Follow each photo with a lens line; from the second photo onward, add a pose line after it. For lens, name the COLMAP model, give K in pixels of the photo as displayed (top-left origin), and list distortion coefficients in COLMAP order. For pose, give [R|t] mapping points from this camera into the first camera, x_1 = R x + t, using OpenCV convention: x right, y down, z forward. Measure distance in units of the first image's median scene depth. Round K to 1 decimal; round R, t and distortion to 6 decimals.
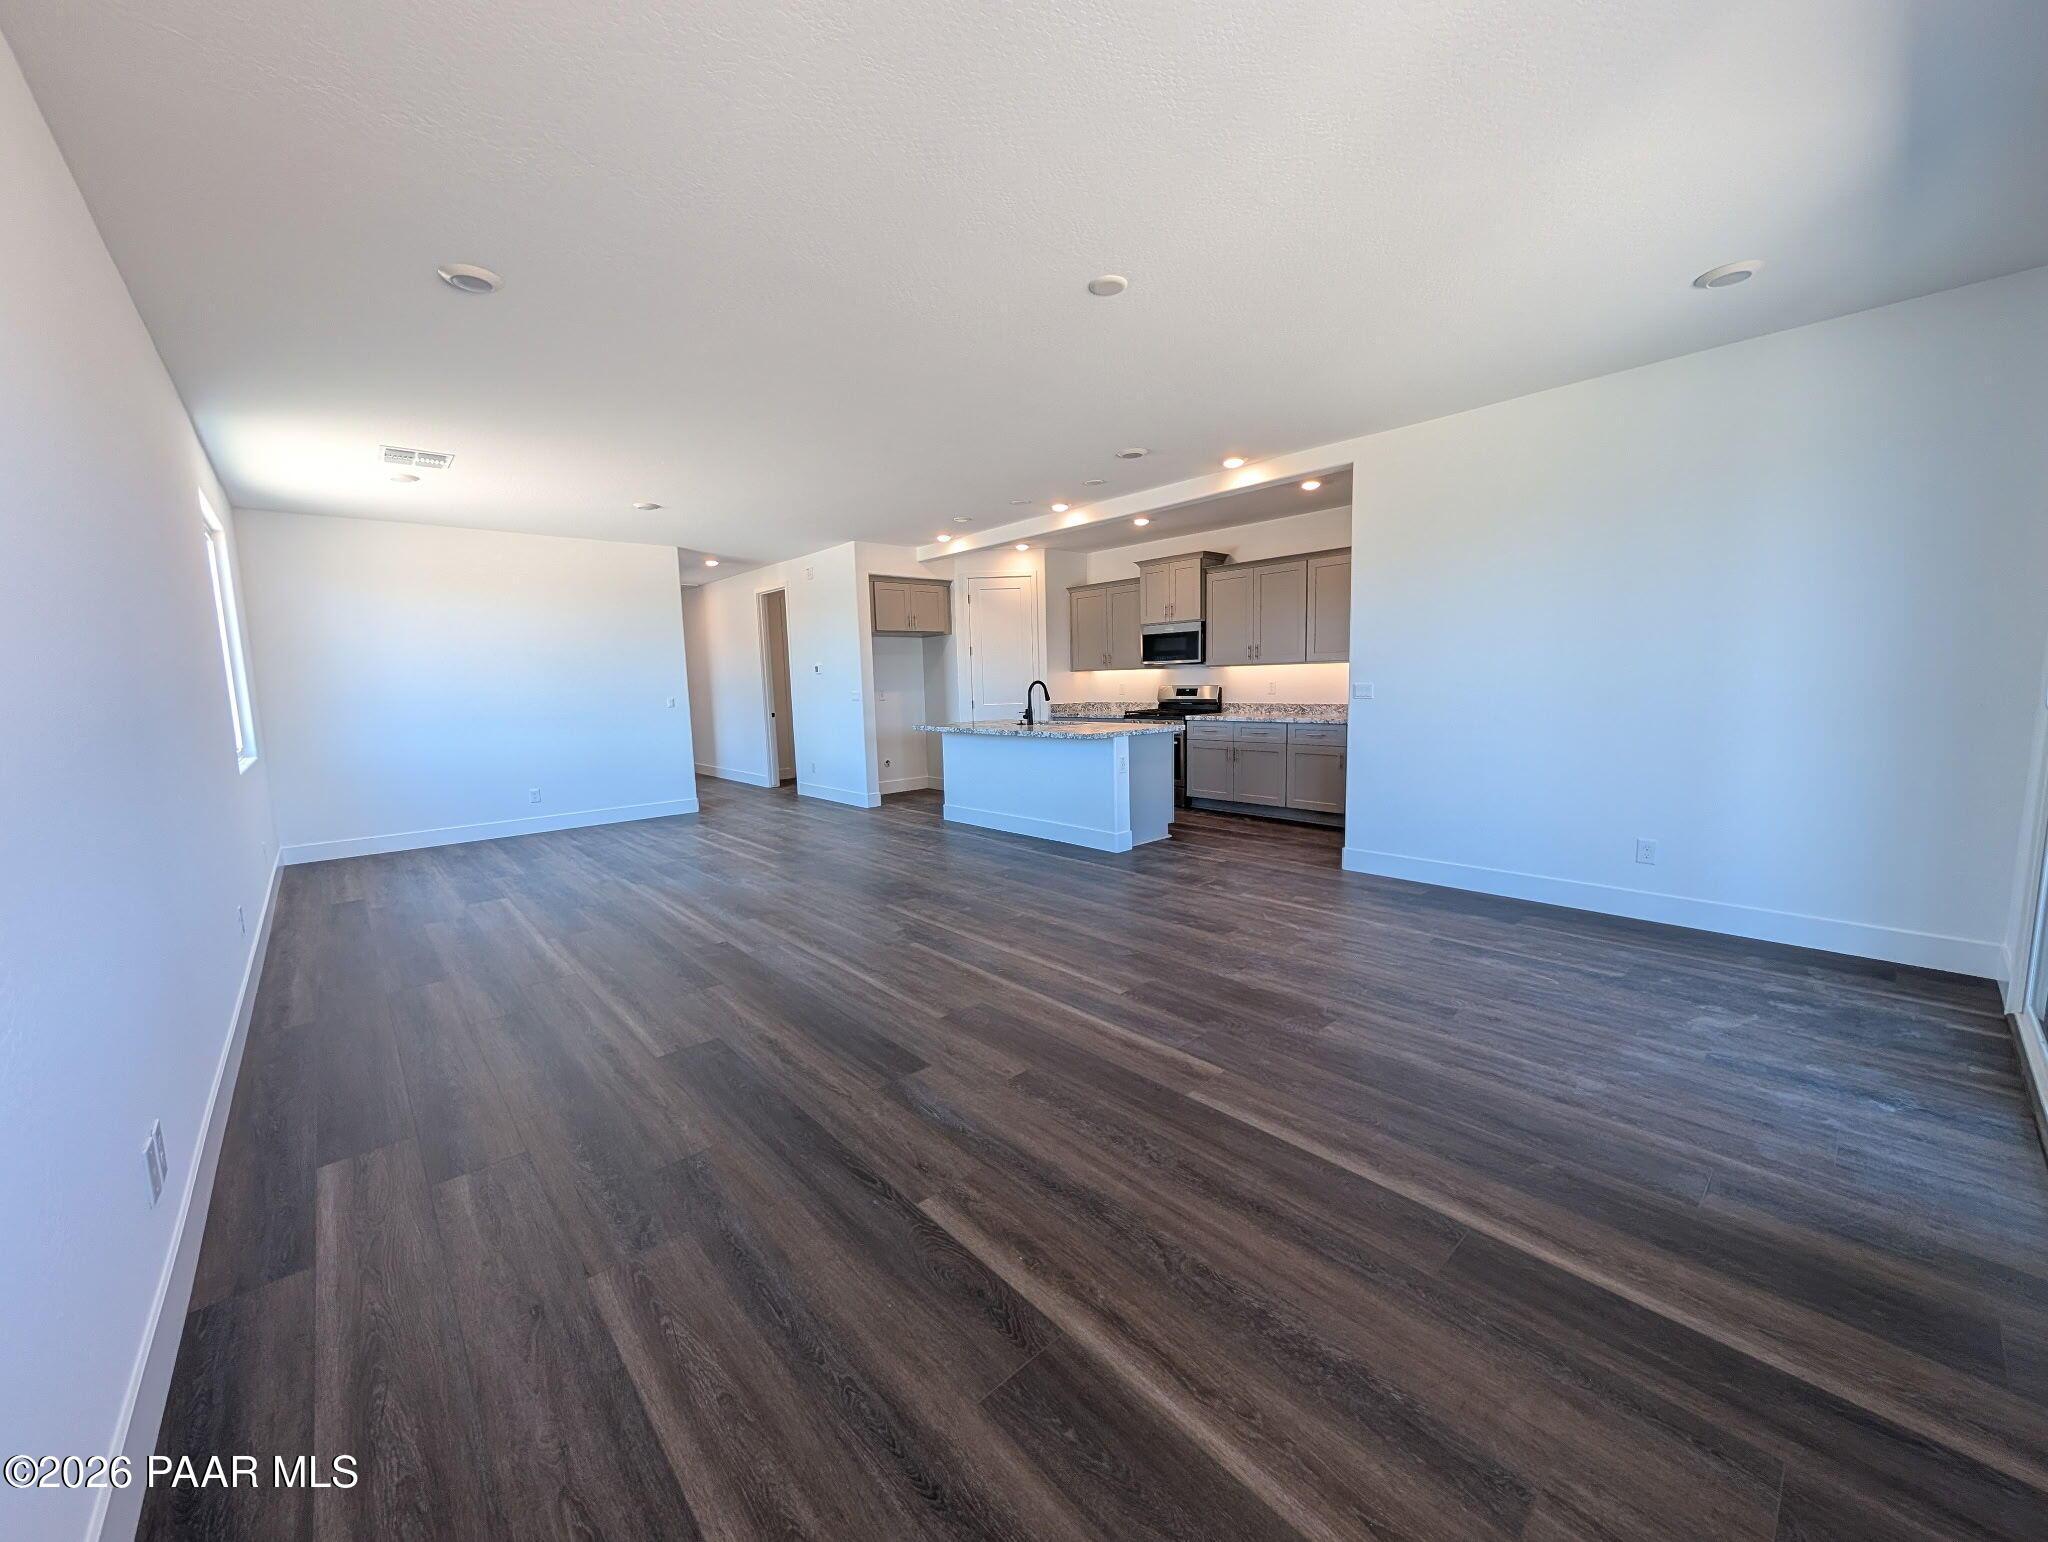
lens RADIAL K [[800.3, 0, 1033.5], [0, 800.3, 792.2], [0, 0, 1]] dist [-0.007235, -0.000065]
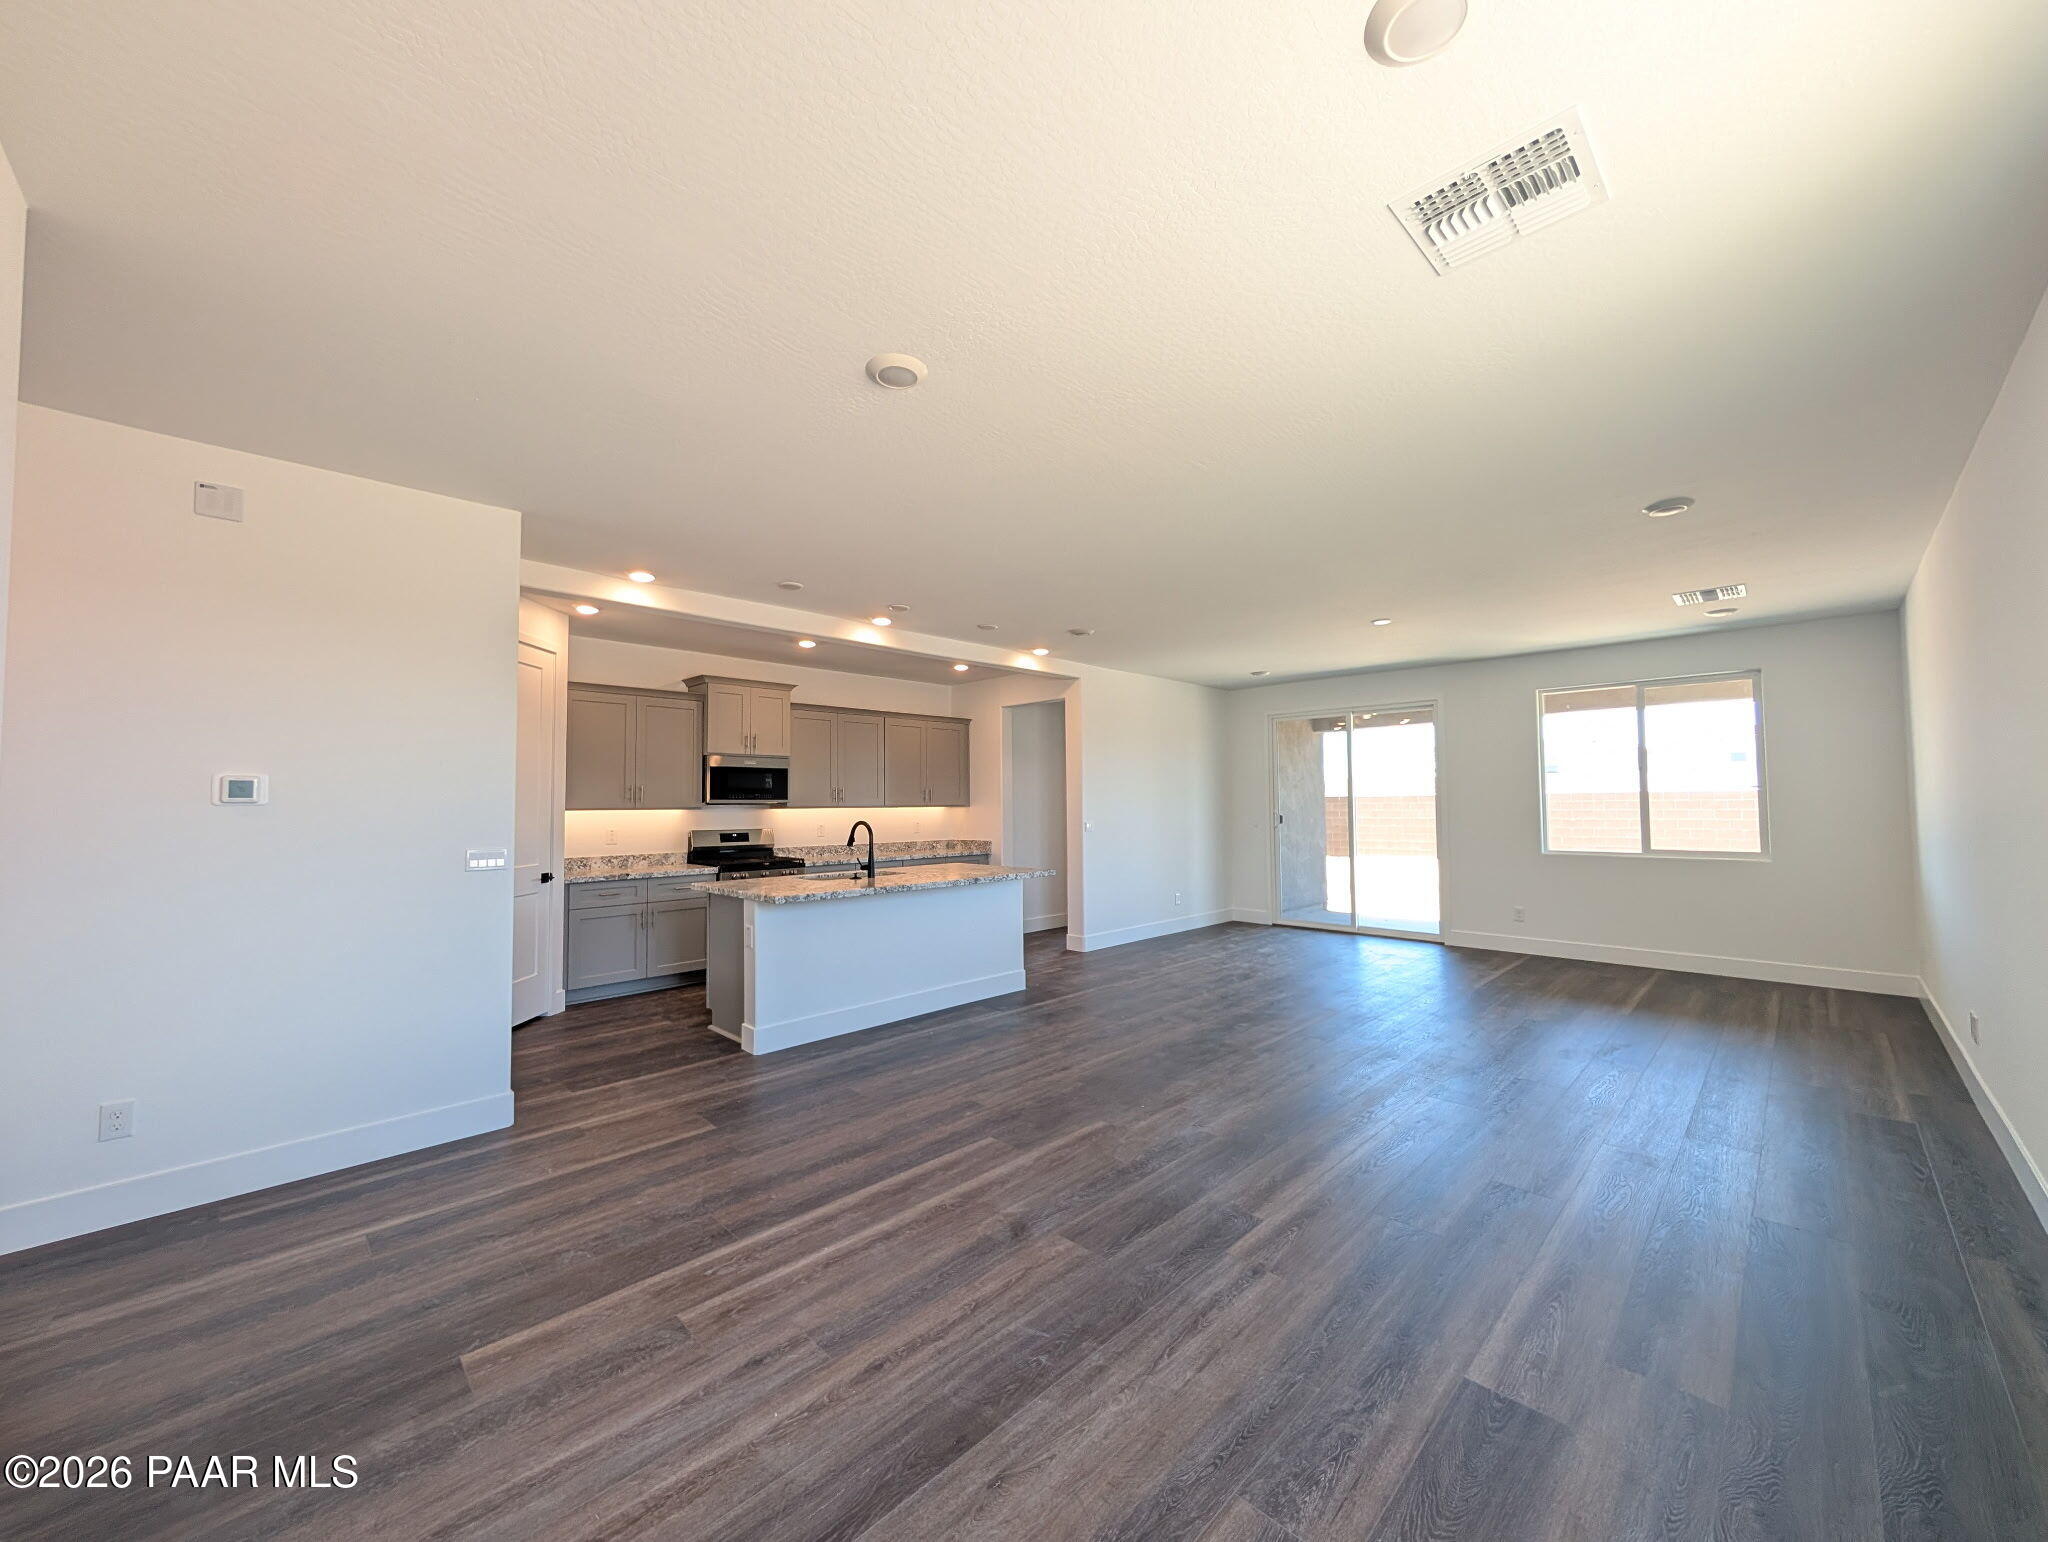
lens RADIAL K [[800.3, 0, 1000.2], [0, 800.3, 775.4], [0, 0, 1]] dist [-0.007235, -0.000065]
pose [[-0.046939, 0.068949, 0.996515, -0.708137], [0.150057, 0.986781, -0.061208, -0.102940], [-0.987563, 0.146661, -0.056664, 0.816884]]
